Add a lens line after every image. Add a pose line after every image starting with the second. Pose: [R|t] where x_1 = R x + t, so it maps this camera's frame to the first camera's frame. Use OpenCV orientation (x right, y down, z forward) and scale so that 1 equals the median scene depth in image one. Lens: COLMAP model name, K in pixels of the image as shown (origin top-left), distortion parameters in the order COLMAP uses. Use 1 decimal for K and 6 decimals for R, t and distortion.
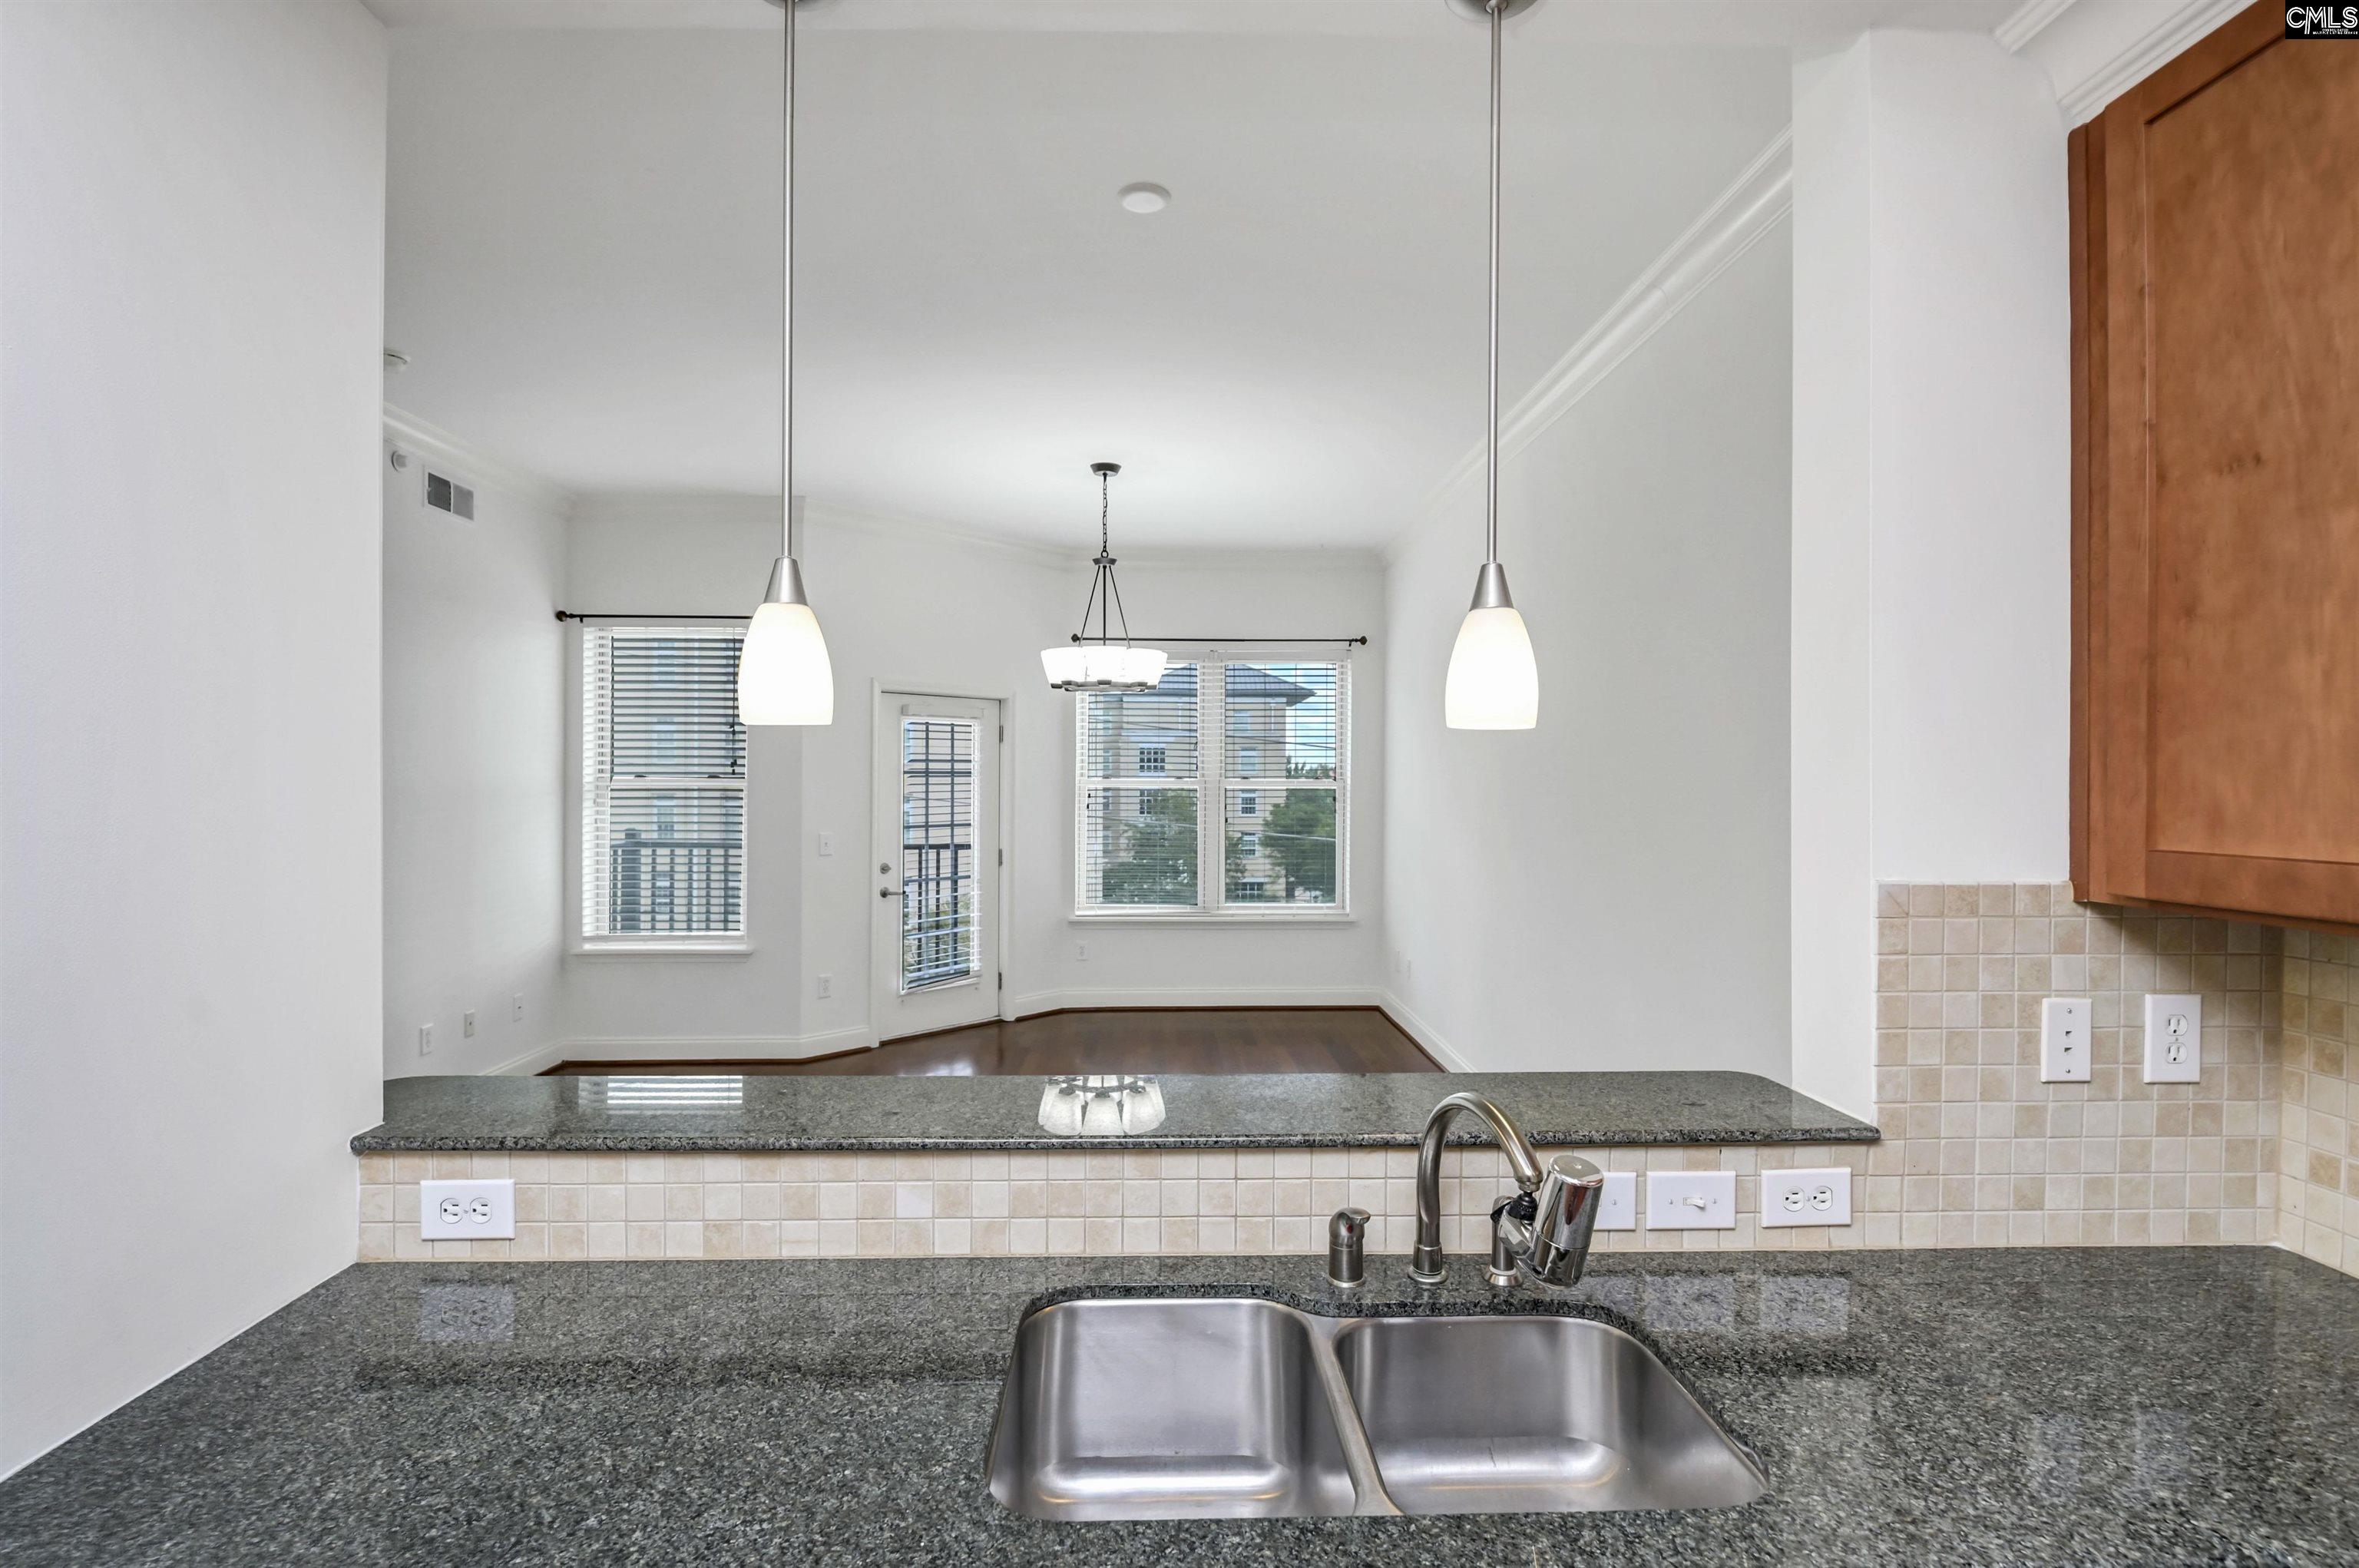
lens RADIAL K [[1155.6, 0, 1179.2], [0, 1155.6, 781.4], [0, 0, 1]] dist [-0.009520, -0.003706]
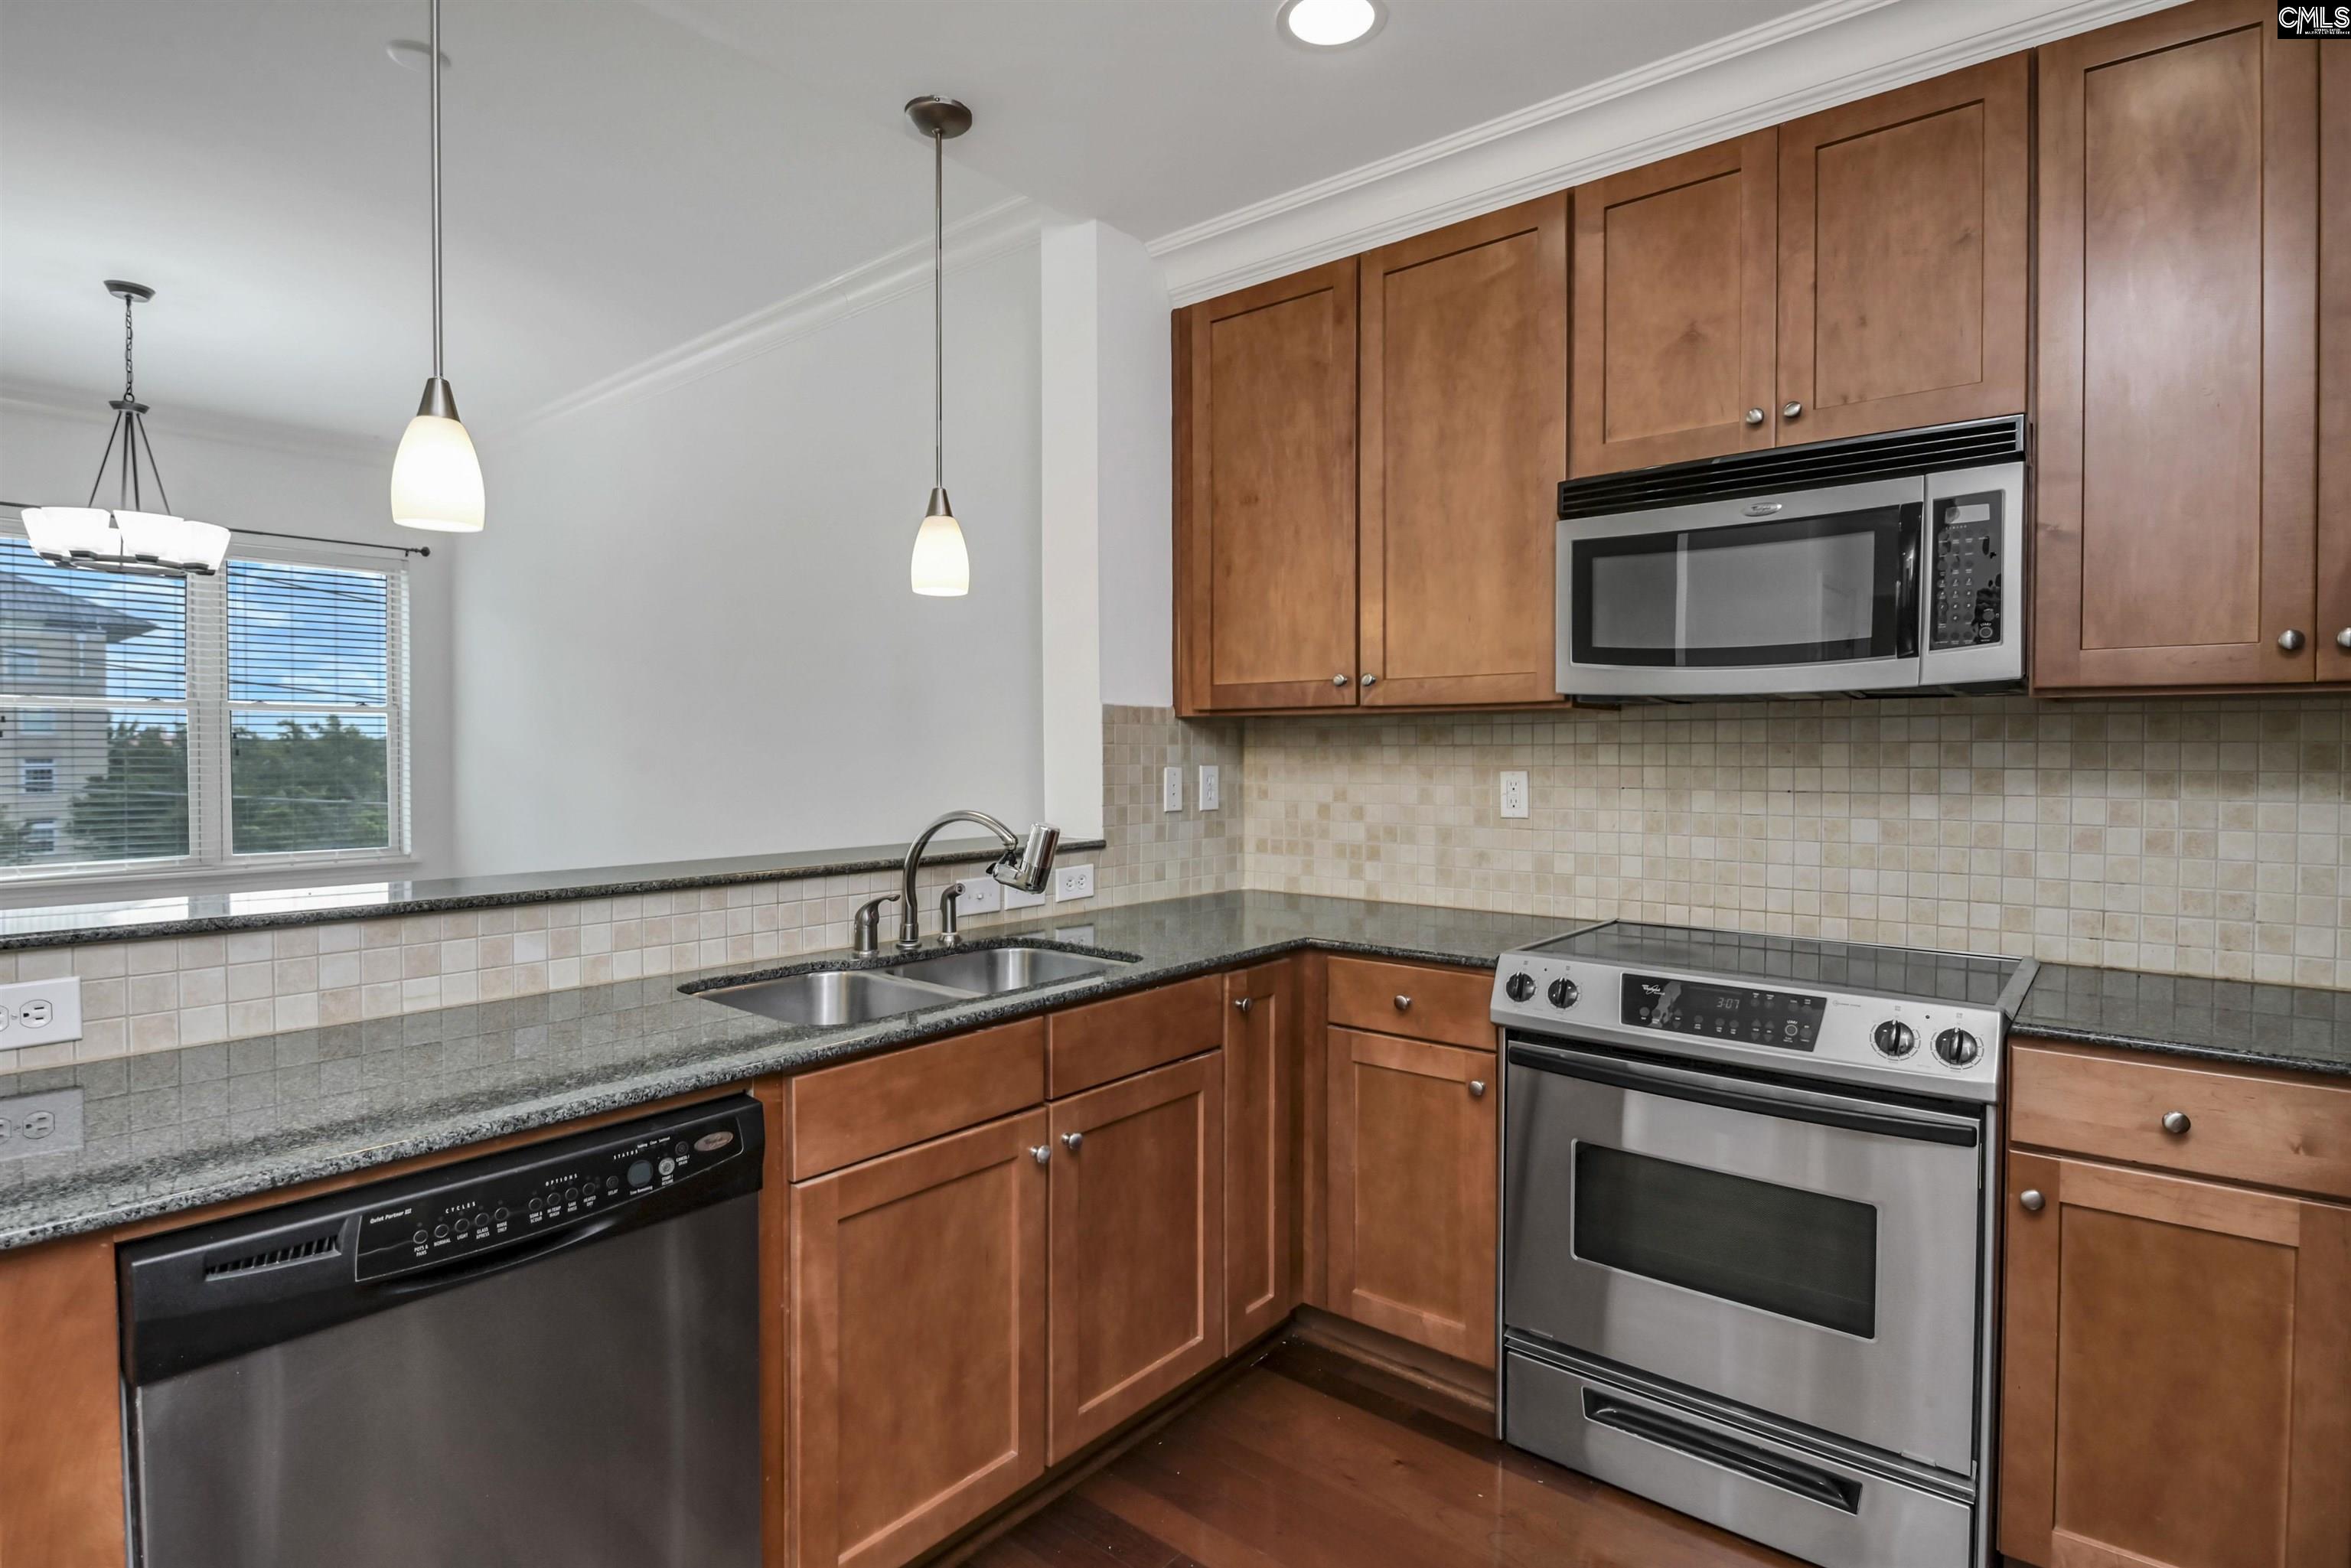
lens RADIAL K [[1151.7, 0, 1209.8], [0, 1151.7, 772.2], [0, 0, 1]] dist [-0.009520, -0.003706]
pose [[0.642141, -0.018215, 0.766370, -0.205277], [0.002580, 0.999763, 0.021601, 0.048409], [-0.766582, -0.011894, 0.642036, -0.087167]]
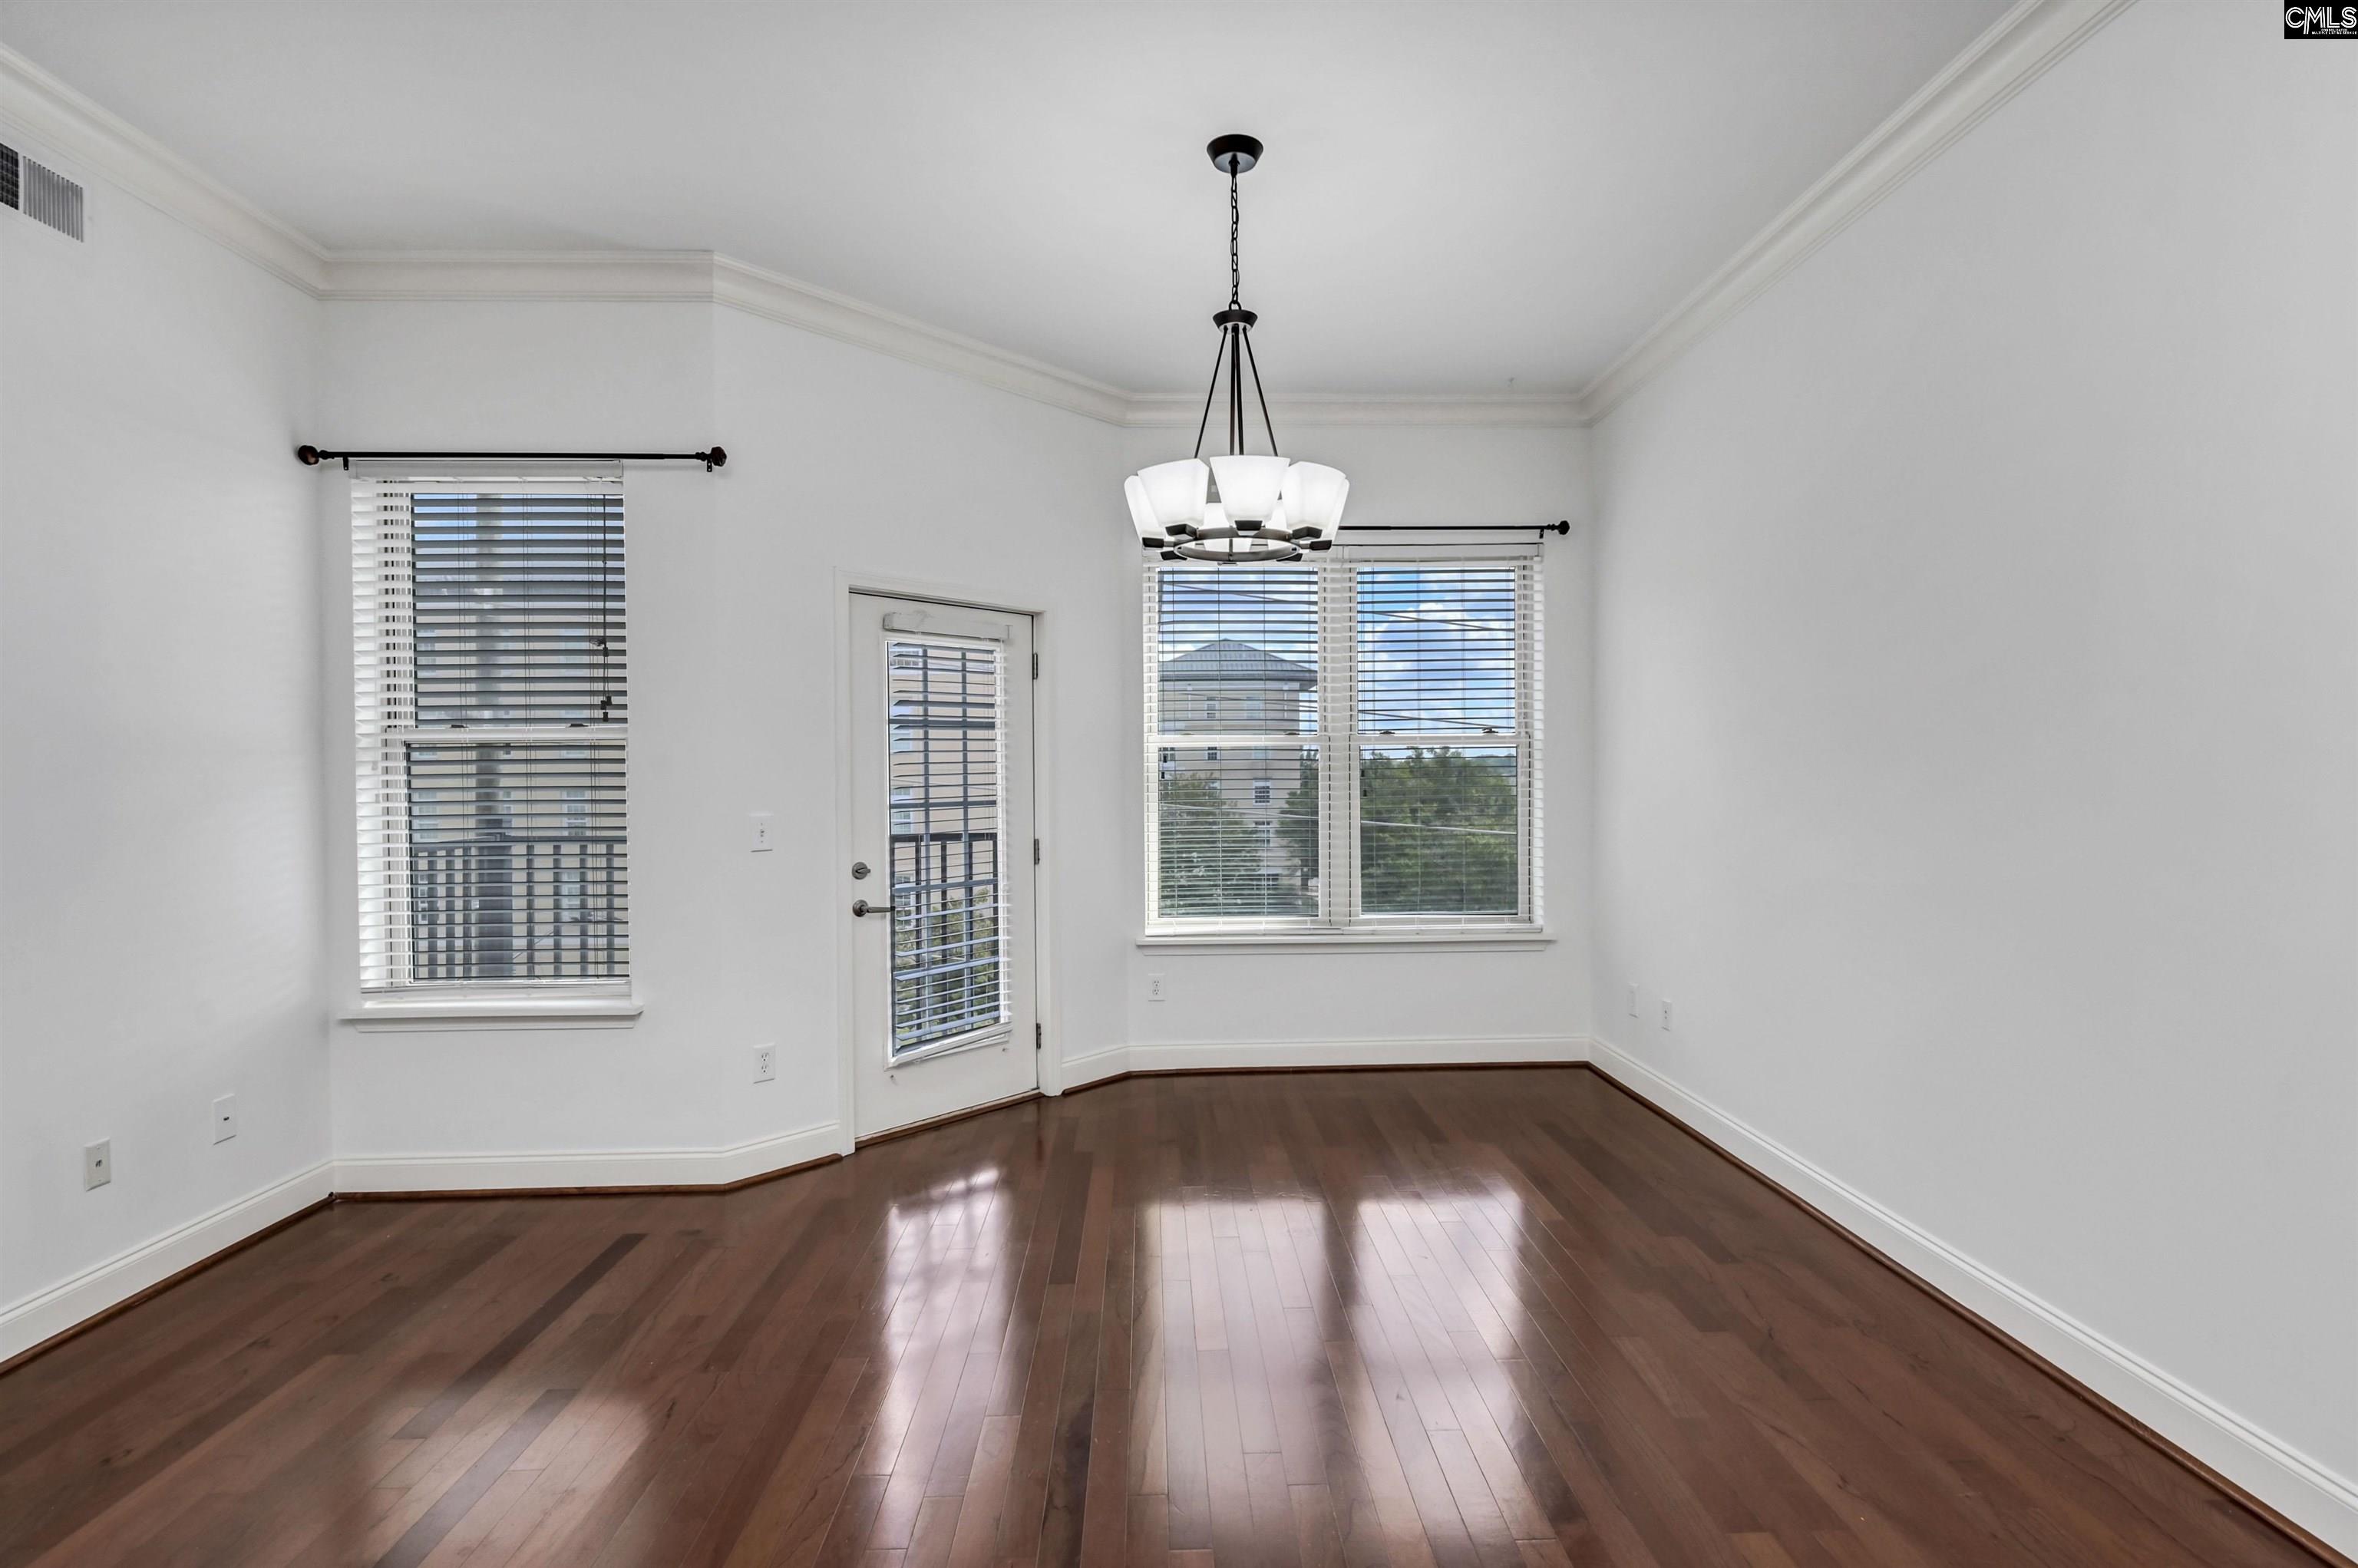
lens RADIAL K [[1155.1, 0, 1194.8], [0, 1155.1, 779.9], [0, 0, 1]] dist [-0.009520, -0.003706]
pose [[0.999908, -0.009513, 0.009636, -0.098648], [0.009447, 0.999931, 0.006913, 0.029029], [-0.009701, -0.006821, 0.999930, 0.468449]]
